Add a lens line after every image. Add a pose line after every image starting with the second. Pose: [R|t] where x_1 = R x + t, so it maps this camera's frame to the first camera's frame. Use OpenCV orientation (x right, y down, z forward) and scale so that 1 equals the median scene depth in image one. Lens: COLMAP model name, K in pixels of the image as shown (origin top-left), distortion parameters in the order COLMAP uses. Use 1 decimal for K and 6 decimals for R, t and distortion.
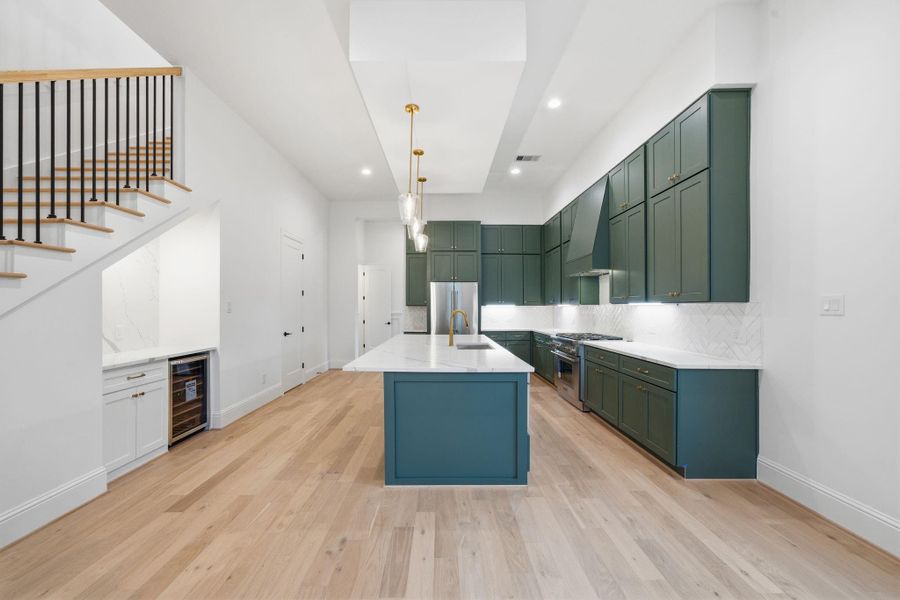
lens RADIAL K [[334.1, 0, 429.6], [0, 334.1, 307.8], [0, 0, 1]] dist [0.002214, 0.000478]
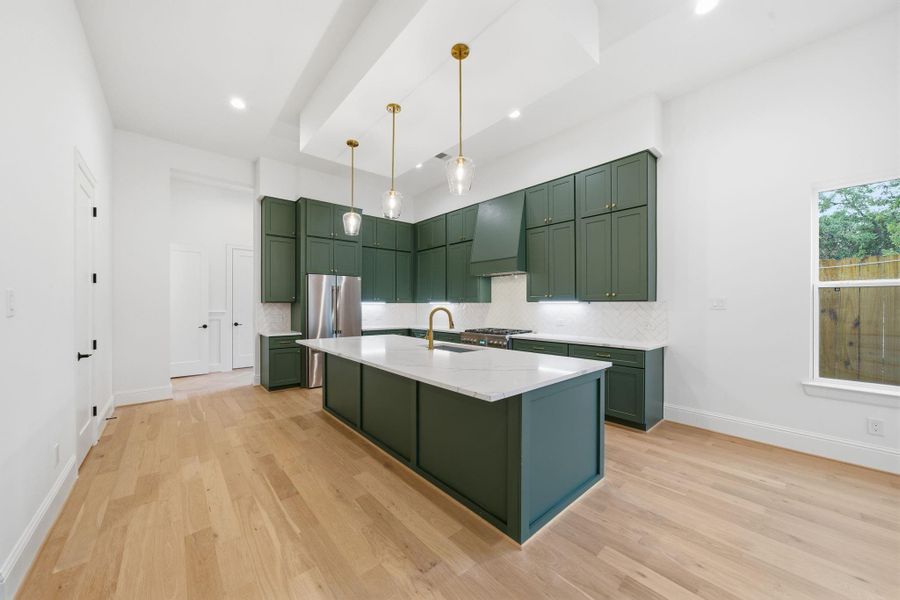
lens RADIAL K [[321.9, 0, 433.6], [0, 321.9, 306.1], [0, 0, 1]] dist [-0.002054, -0.000021]
pose [[0.749501, -0.000208, 0.662004, -0.635484], [-0.001652, 0.999996, 0.002185, 0.002846], [-0.662002, -0.002731, 0.749497, 0.508932]]
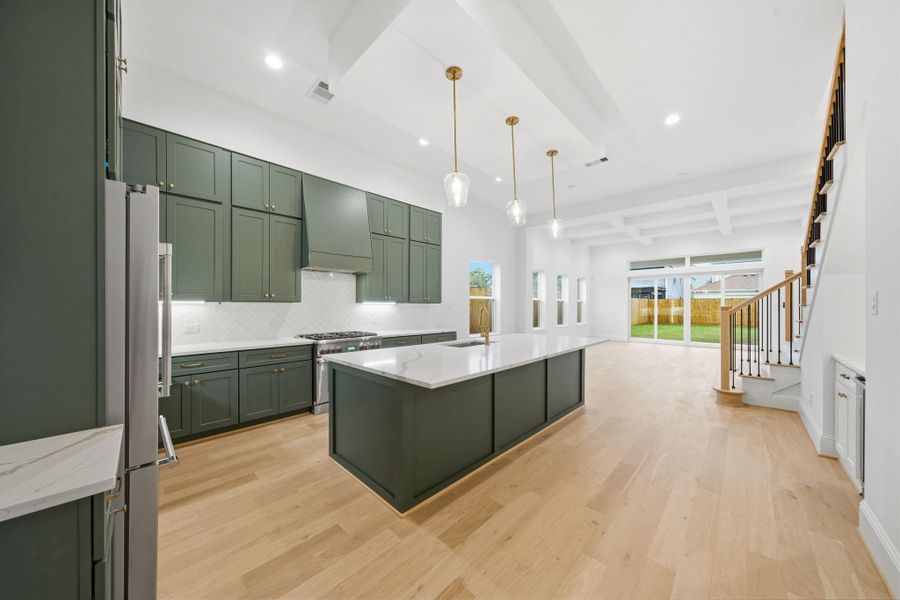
lens RADIAL K [[308.9, 0, 446.2], [0, 308.9, 304.3], [0, 0, 1]] dist [-0.001458, 0.000067]
pose [[-0.744594, 0.003478, 0.667509, -0.589234], [0.002237, 0.999994, -0.002716, -0.002032], [-0.667514, -0.000529, -0.744597, 2.325413]]
